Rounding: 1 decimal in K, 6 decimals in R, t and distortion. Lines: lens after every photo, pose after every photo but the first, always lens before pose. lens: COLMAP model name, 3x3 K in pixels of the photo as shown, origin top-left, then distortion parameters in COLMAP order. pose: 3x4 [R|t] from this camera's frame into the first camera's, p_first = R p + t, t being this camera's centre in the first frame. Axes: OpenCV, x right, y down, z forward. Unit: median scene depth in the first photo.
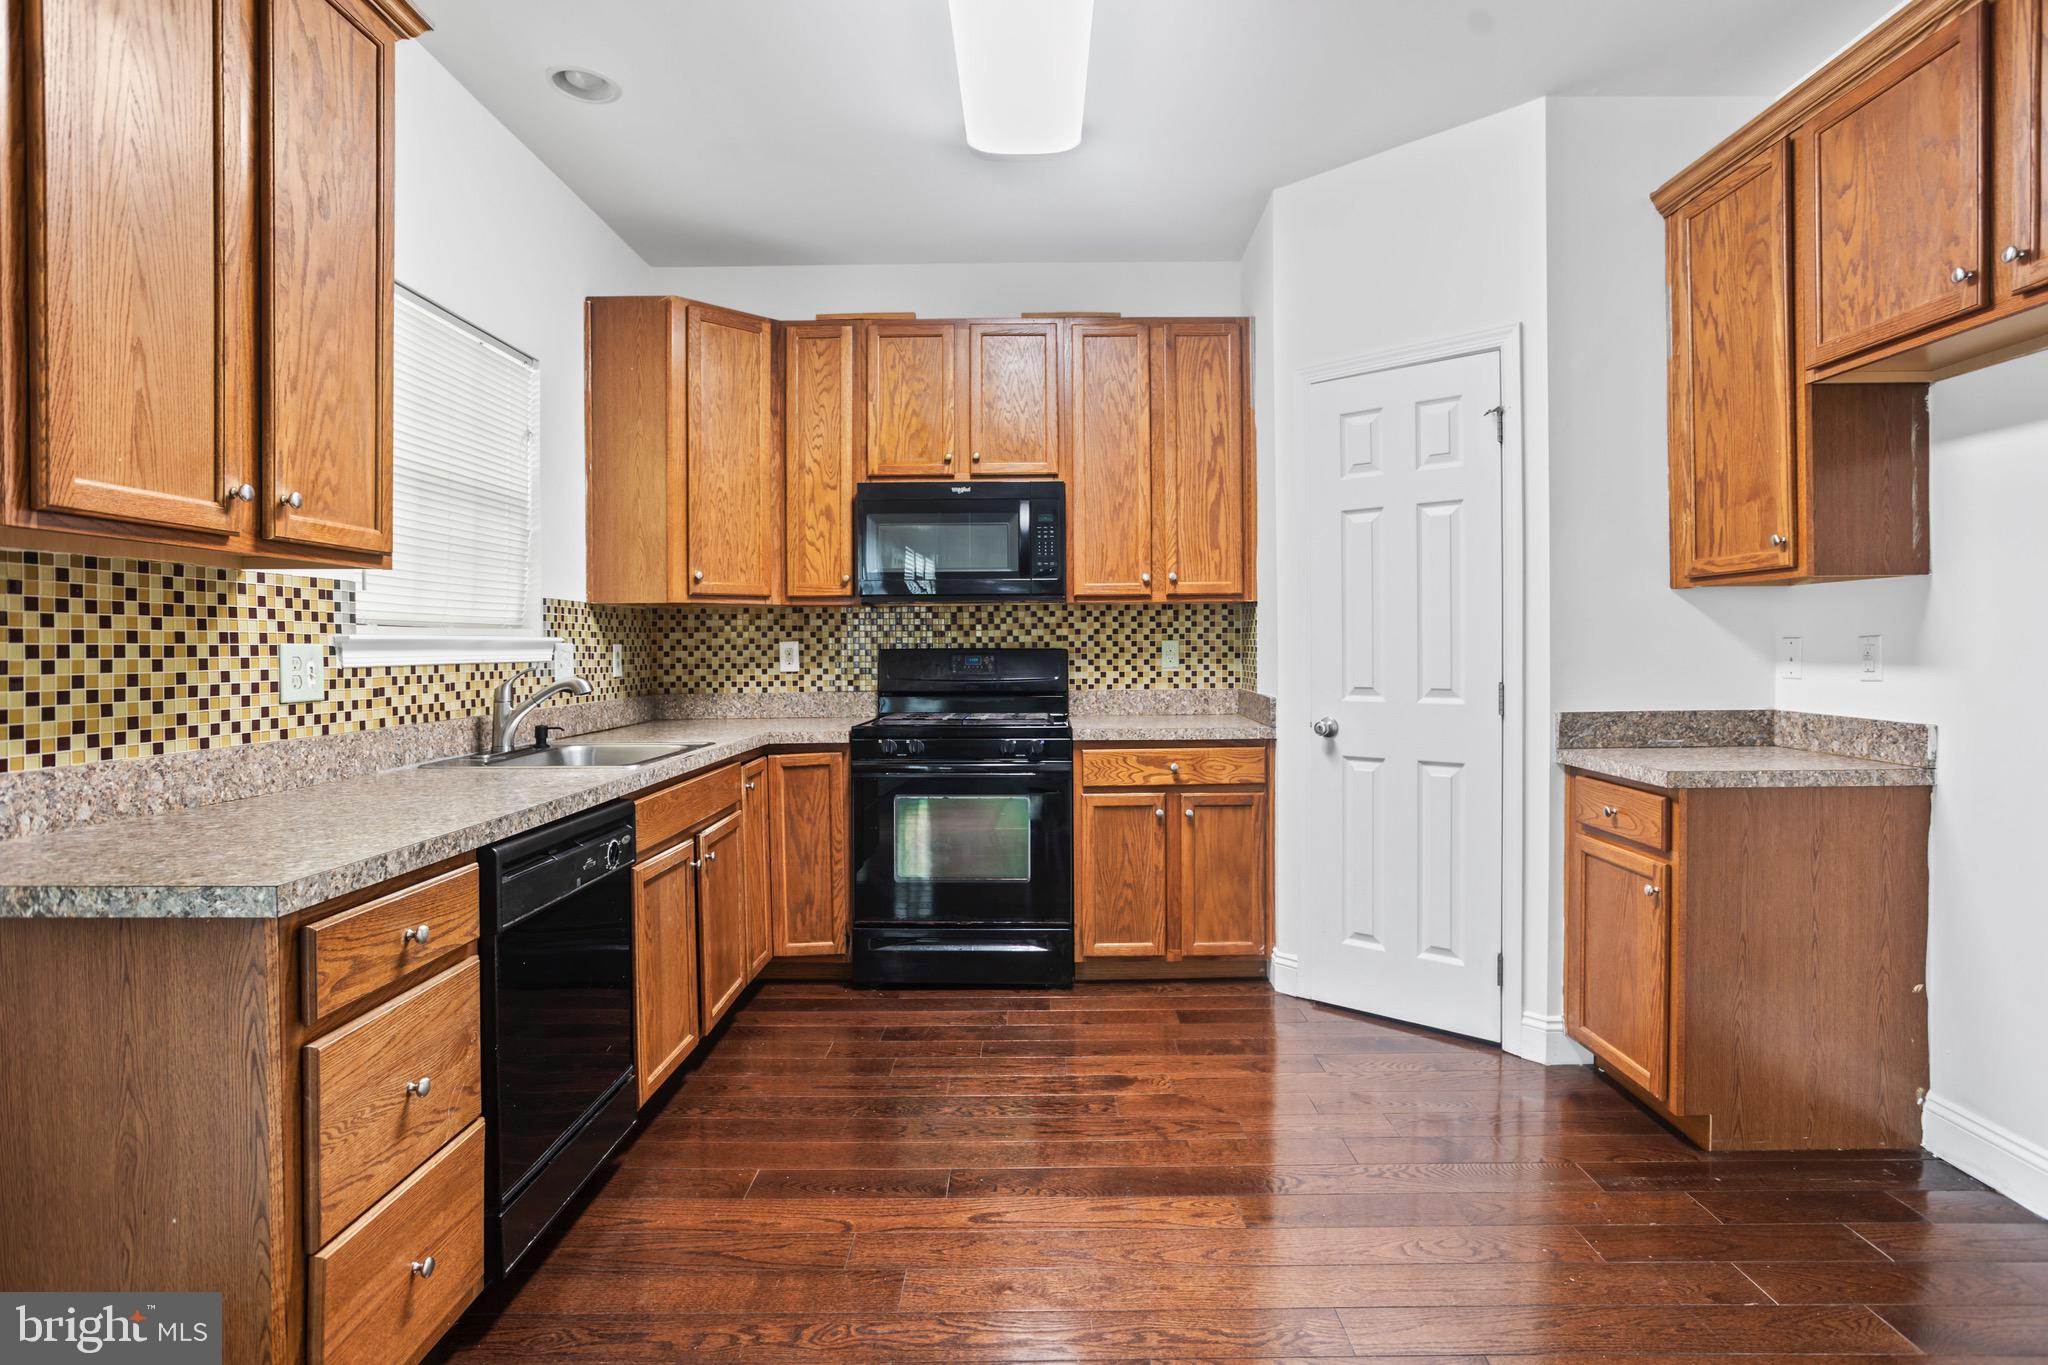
lens RADIAL K [[1013.5, 0, 1021.1], [0, 1013.5, 652.9], [0, 0, 1]] dist [-0.062655, 0.034493]
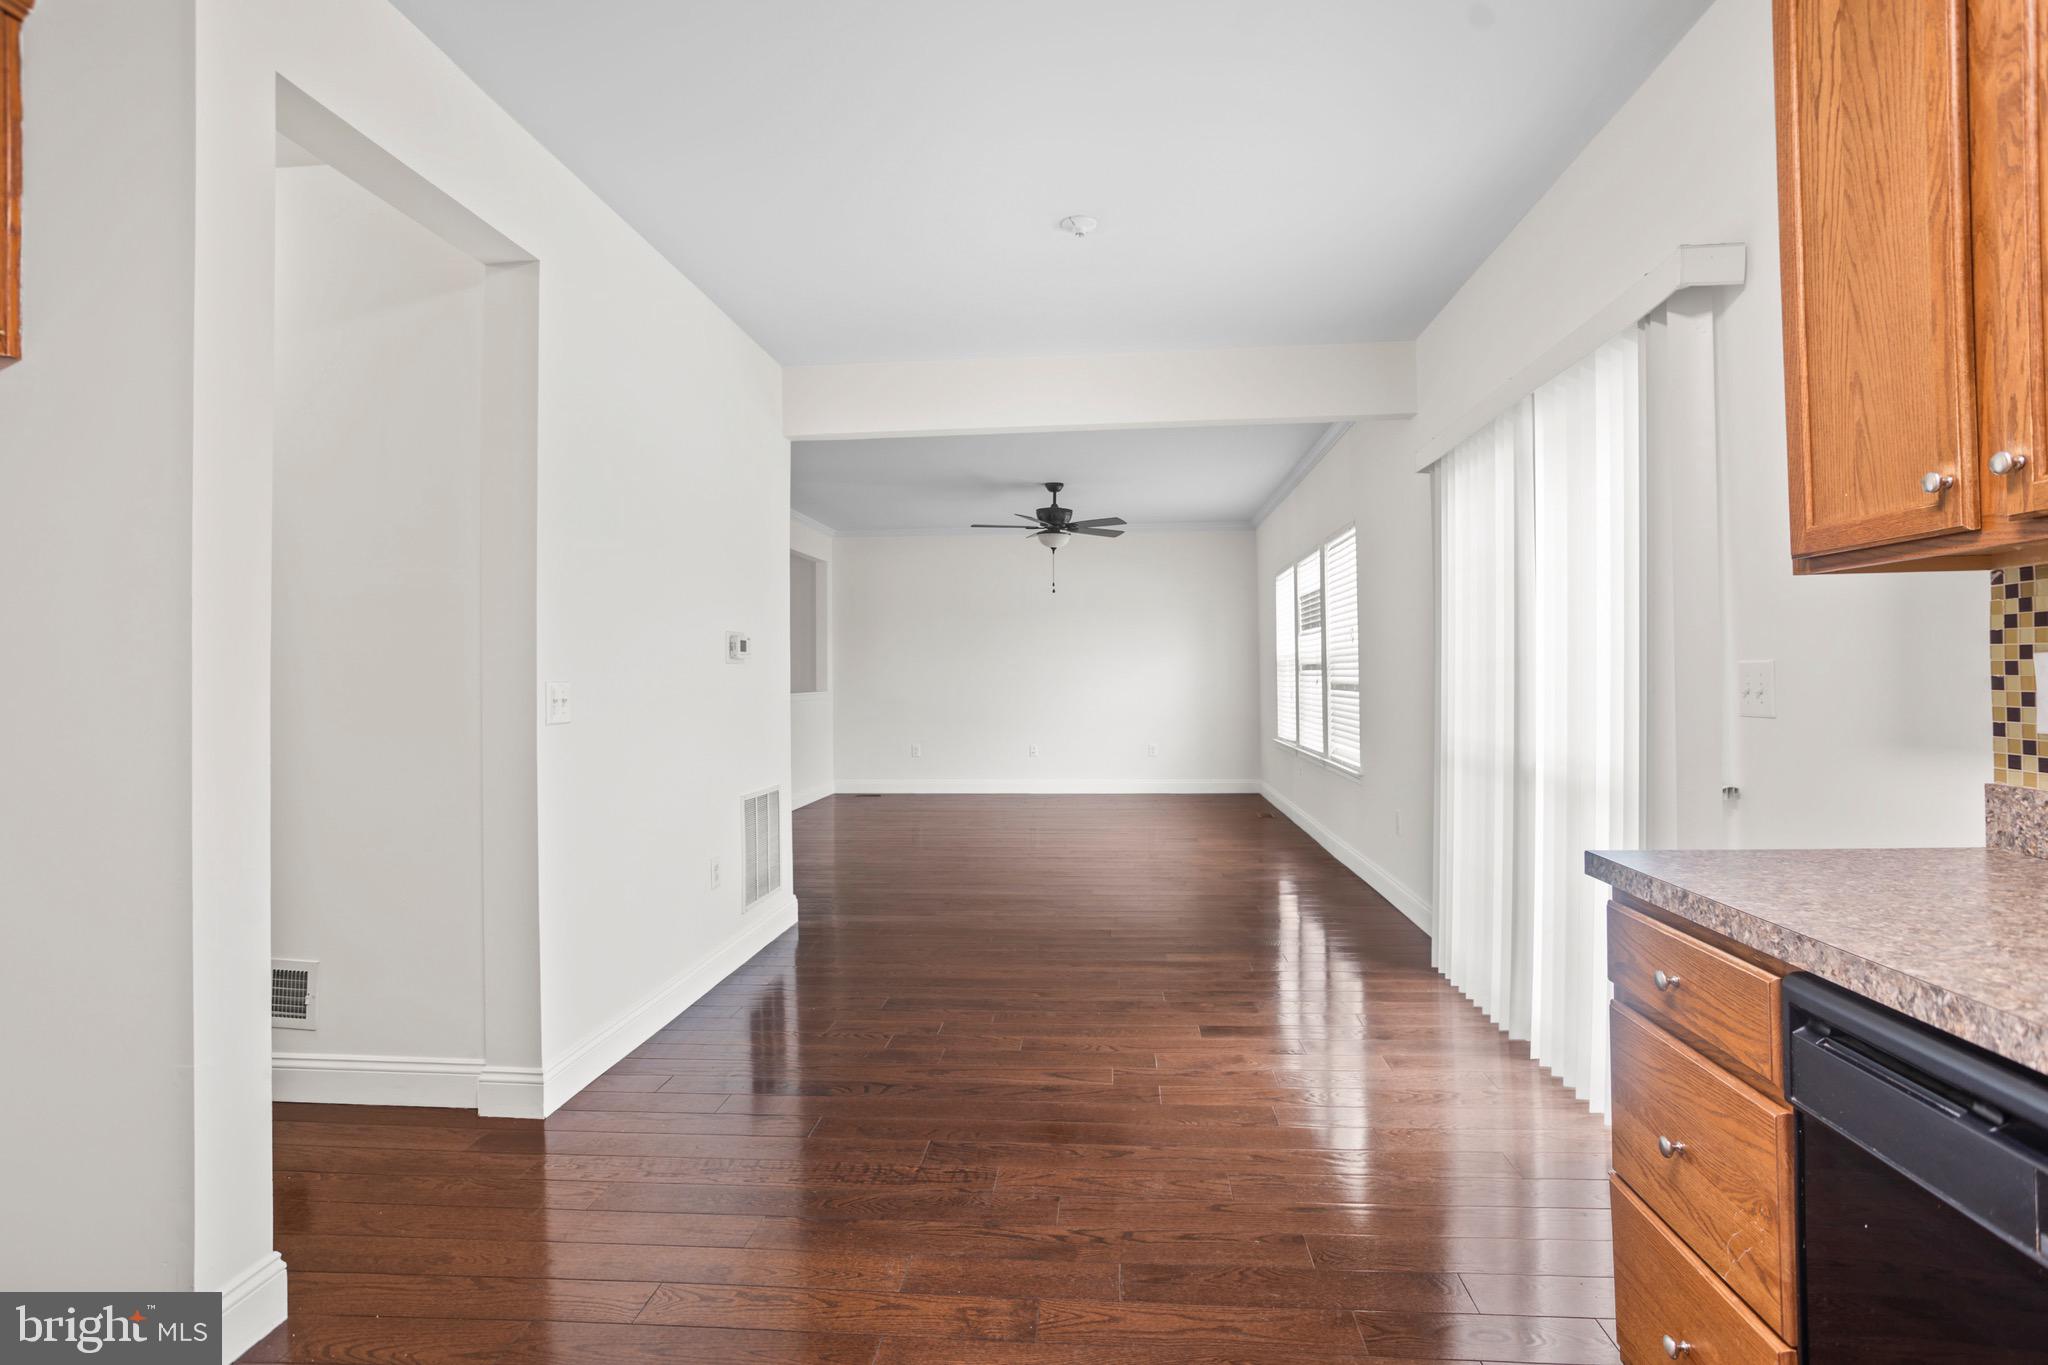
lens RADIAL K [[999.1, 0, 1052.2], [0, 999.1, 659.8], [0, 0, 1]] dist [-0.048795, 0.030715]
pose [[-0.998407, 0.019759, 0.052853, -0.036830], [0.019287, 0.999770, -0.009425, -0.008362], [-0.053027, -0.008390, -0.998558, 0.827578]]
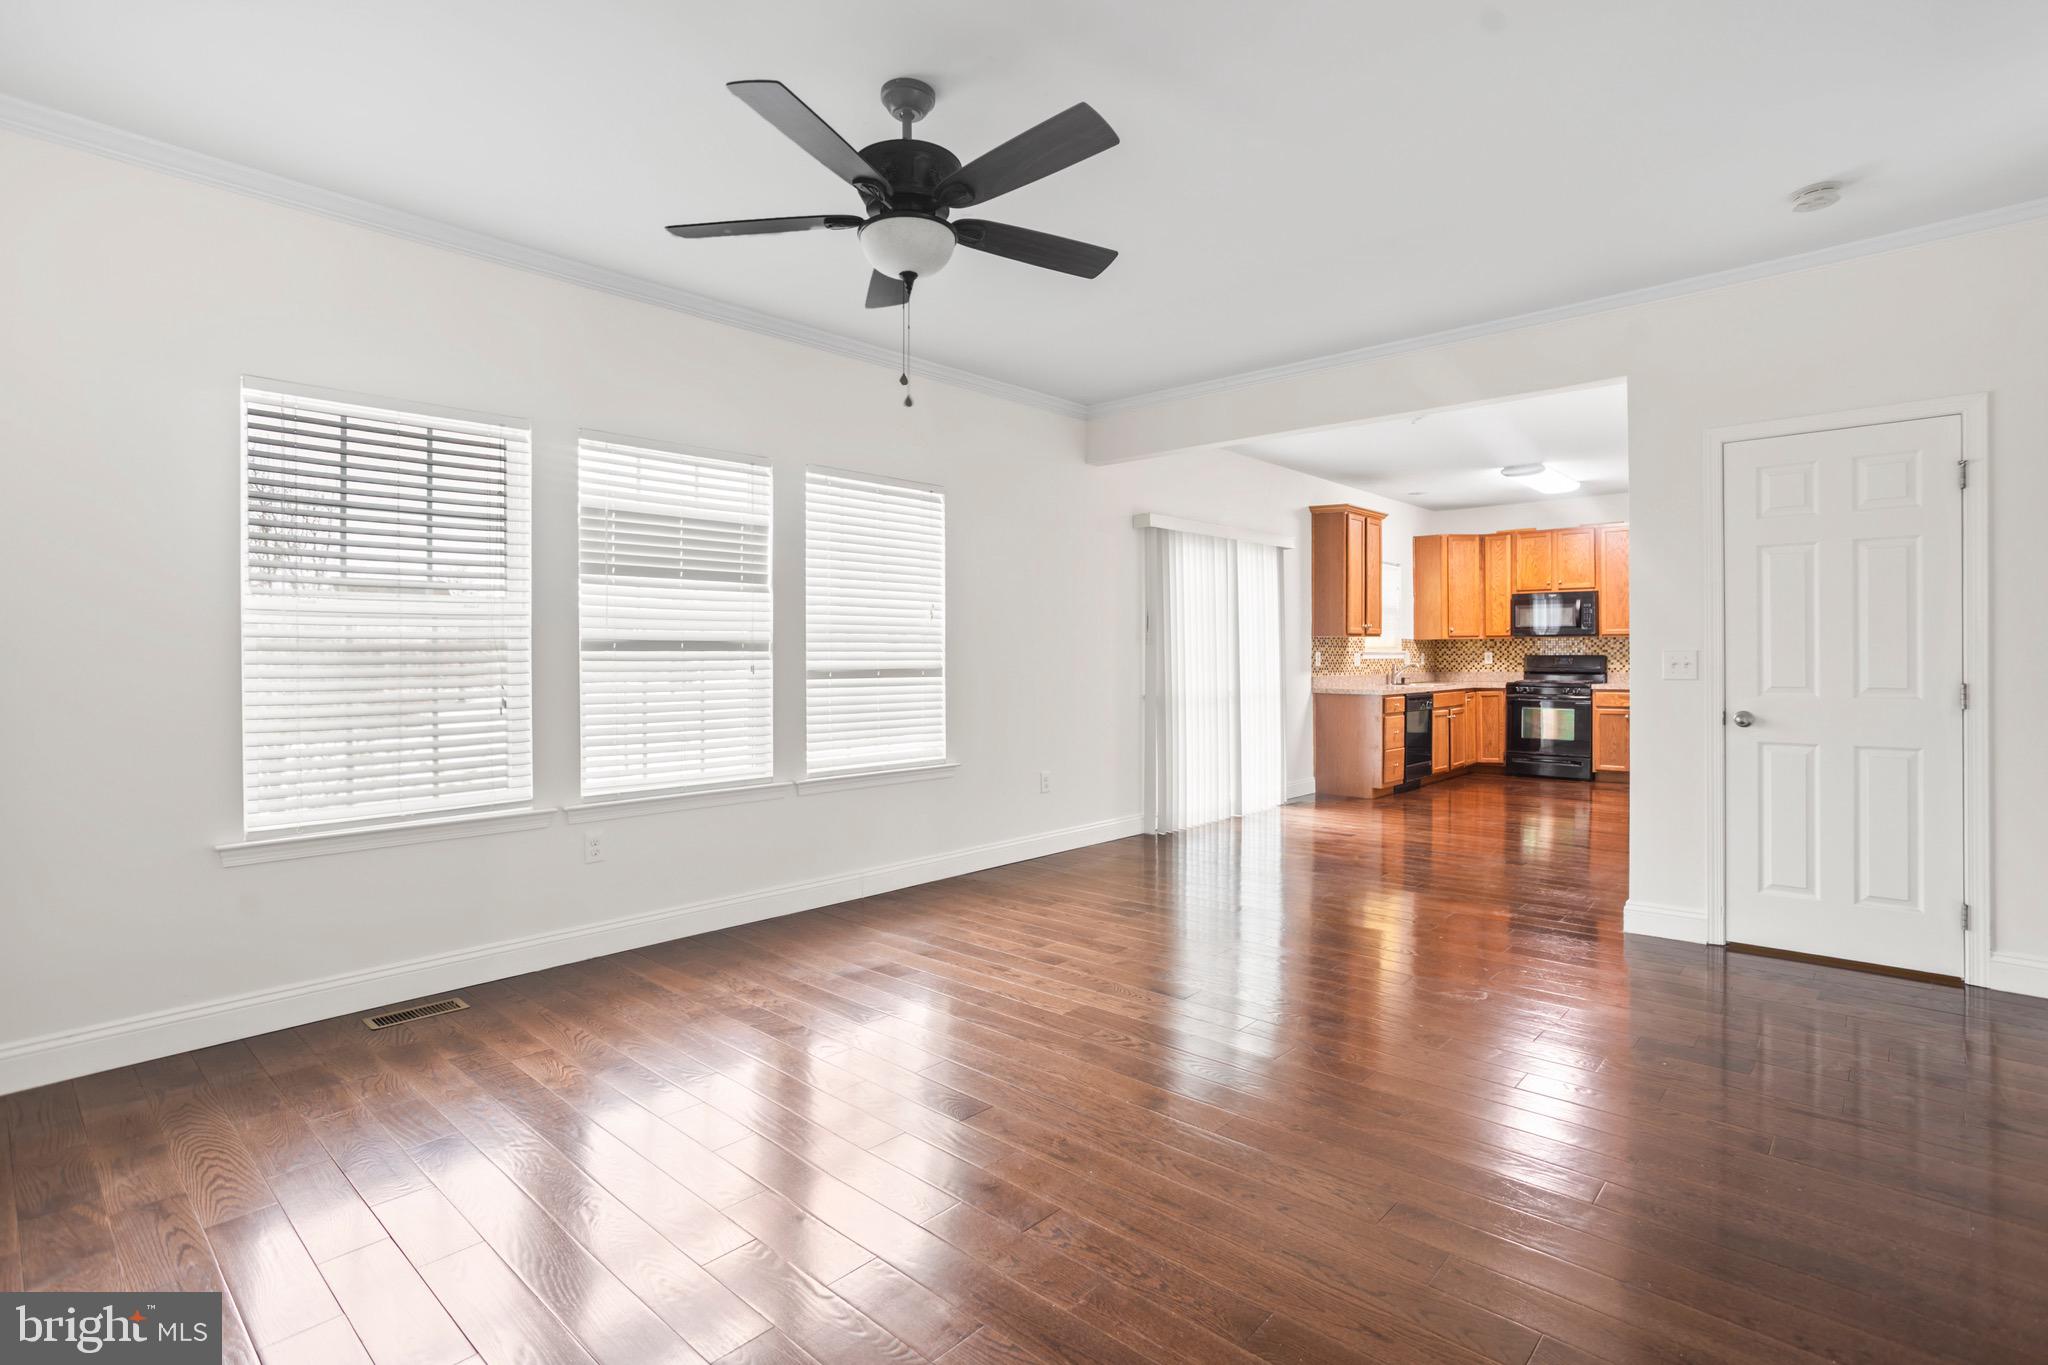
lens RADIAL K [[999.1, 0, 1052.2], [0, 999.1, 659.8], [0, 0, 1]] dist [-0.048795, 0.030715]
pose [[0.763560, 0.005763, -0.645711, 0.651065], [-0.005843, 0.999981, 0.002015, 0.011283], [0.645711, 0.002235, 0.763579, -1.942729]]
